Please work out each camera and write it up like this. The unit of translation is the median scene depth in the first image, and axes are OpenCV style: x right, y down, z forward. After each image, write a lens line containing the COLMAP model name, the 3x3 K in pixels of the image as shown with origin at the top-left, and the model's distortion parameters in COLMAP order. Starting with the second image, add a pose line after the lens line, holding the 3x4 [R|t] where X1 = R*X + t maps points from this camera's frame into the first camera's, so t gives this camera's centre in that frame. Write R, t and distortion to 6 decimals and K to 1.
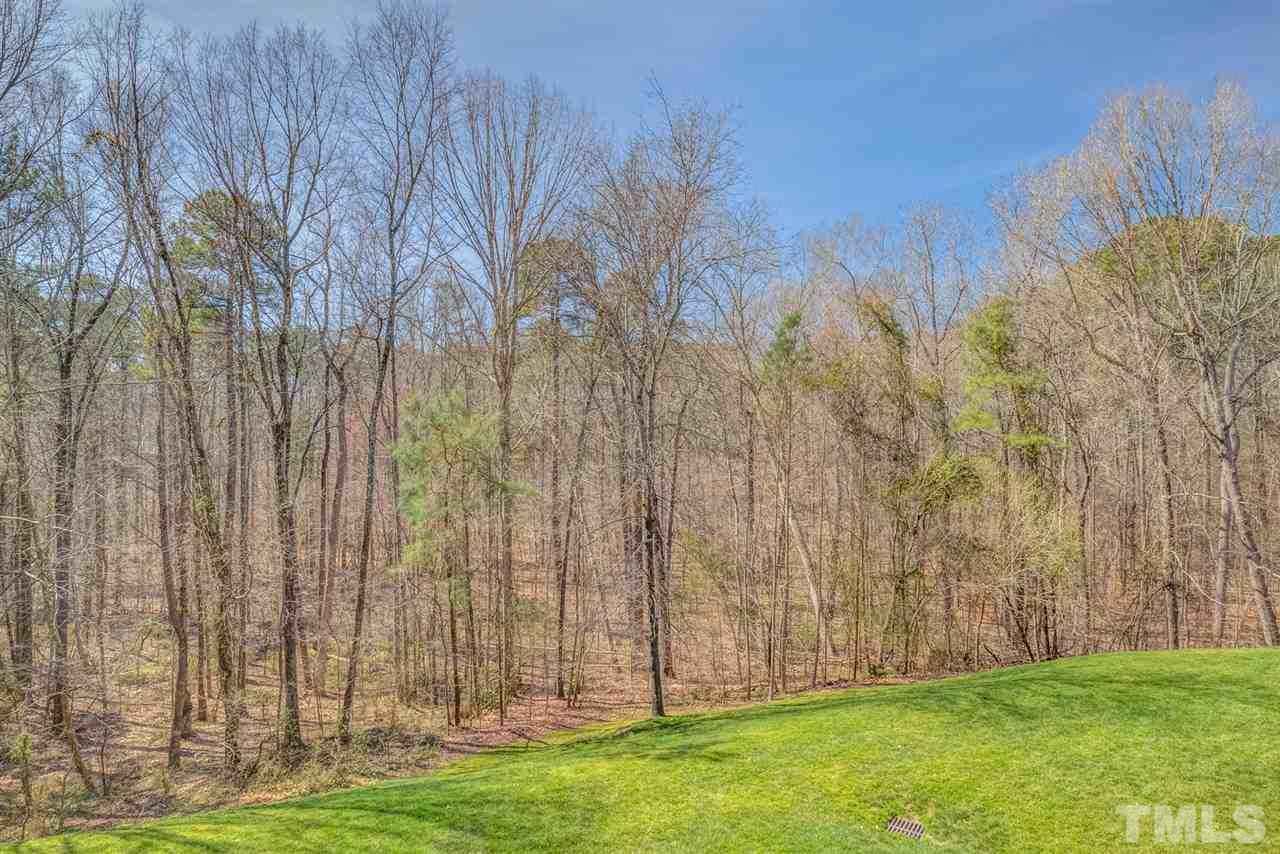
lens RADIAL K [[627.5, 0, 639.8], [0, 627.5, 459.6], [0, 0, 1]] dist [0.000028, -0.001457]
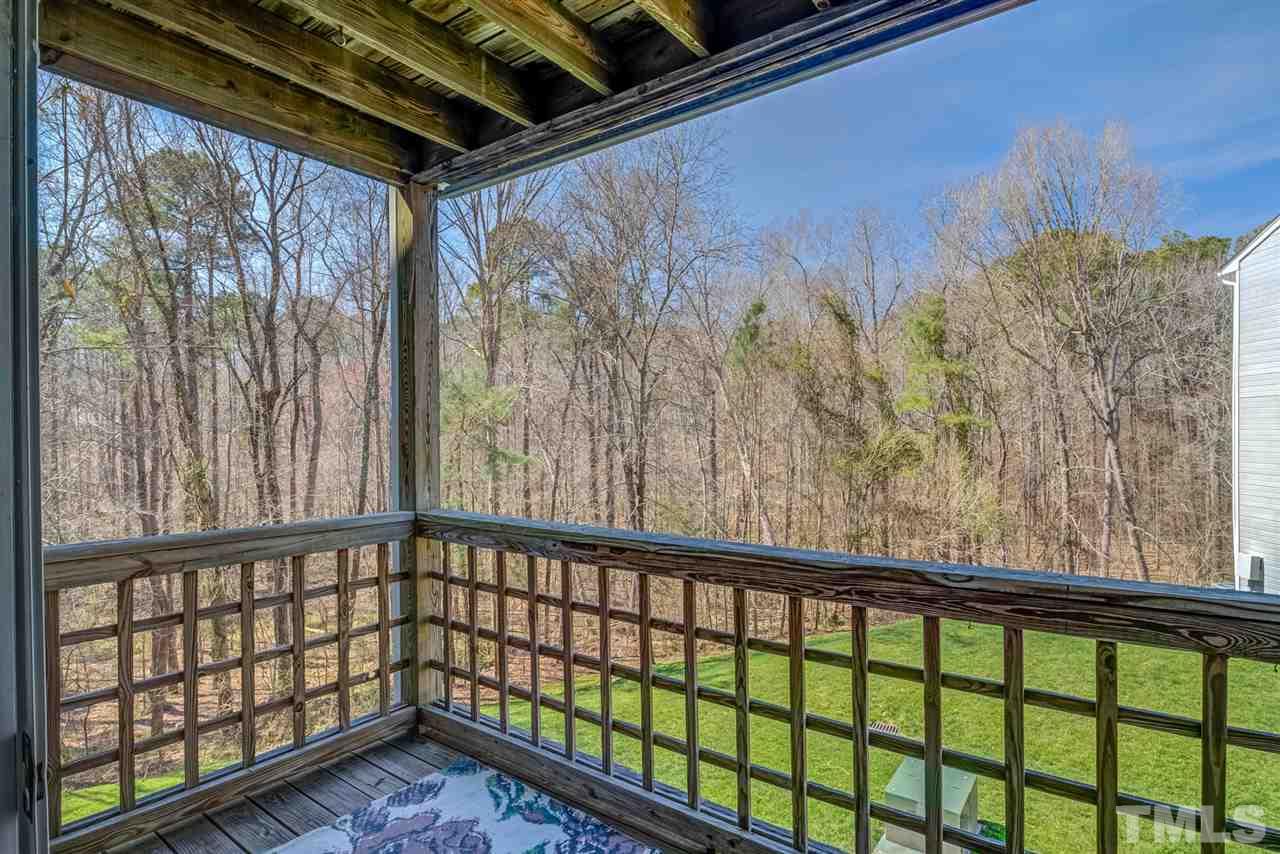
lens RADIAL K [[653.0, 0, 638.7], [0, 653.0, 435.7], [0, 0, 1]] dist [-0.001866, 0.000162]
pose [[0.990642, 0.012452, 0.135920, -0.120832], [-0.011157, 0.999885, -0.010284, 0.016558], [-0.136033, 0.008671, 0.990666, -0.106395]]
